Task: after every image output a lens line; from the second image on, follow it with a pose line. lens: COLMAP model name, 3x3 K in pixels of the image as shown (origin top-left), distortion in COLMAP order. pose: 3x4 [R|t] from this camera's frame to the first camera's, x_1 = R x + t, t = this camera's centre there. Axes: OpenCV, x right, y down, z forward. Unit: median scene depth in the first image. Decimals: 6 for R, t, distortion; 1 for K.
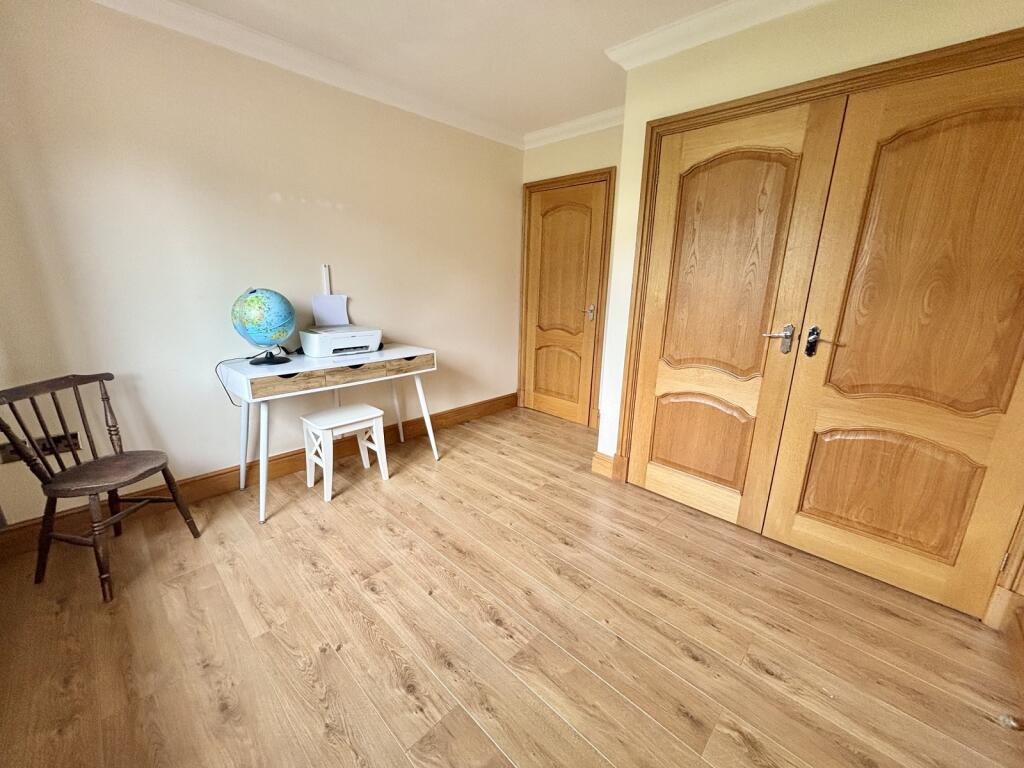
lens RADIAL K [[415.6, 0, 513.3], [0, 415.6, 377.7], [0, 0, 1]] dist [0.001642, 0.000274]
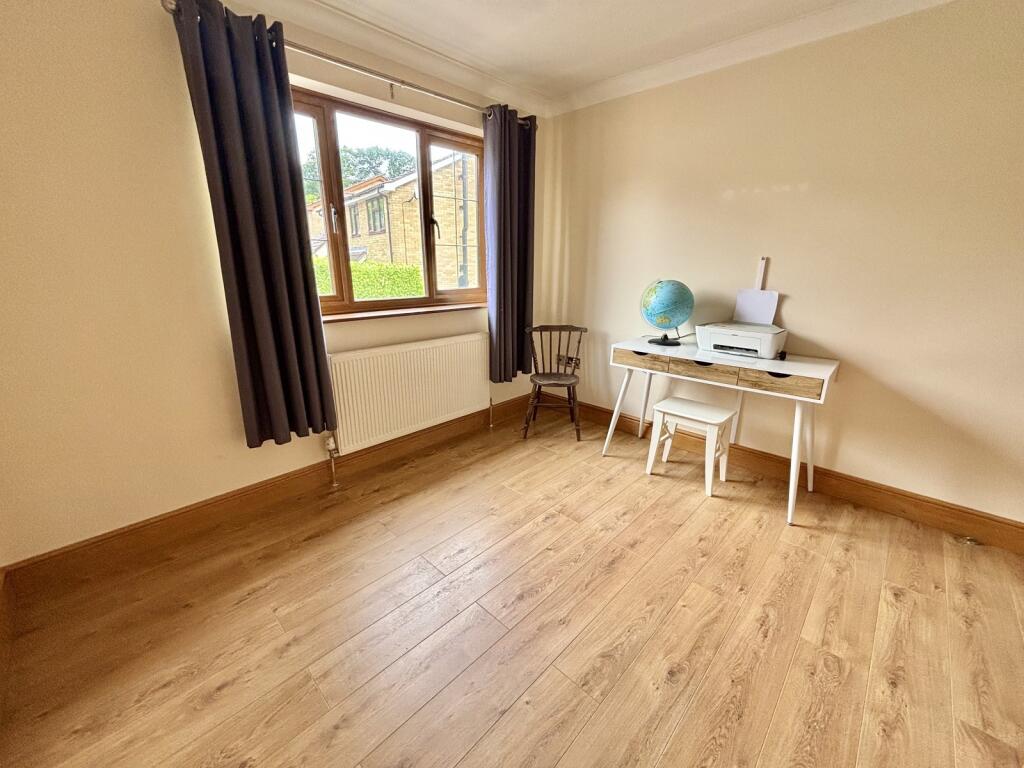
lens RADIAL K [[415.6, 0, 508.2], [0, 415.6, 377.3], [0, 0, 1]] dist [0.001642, 0.000274]
pose [[-0.018029, 0.242212, -0.970056, 0.573260], [-0.236804, 0.941575, 0.239501, -0.121498], [0.971390, 0.234031, 0.040382, 0.535886]]
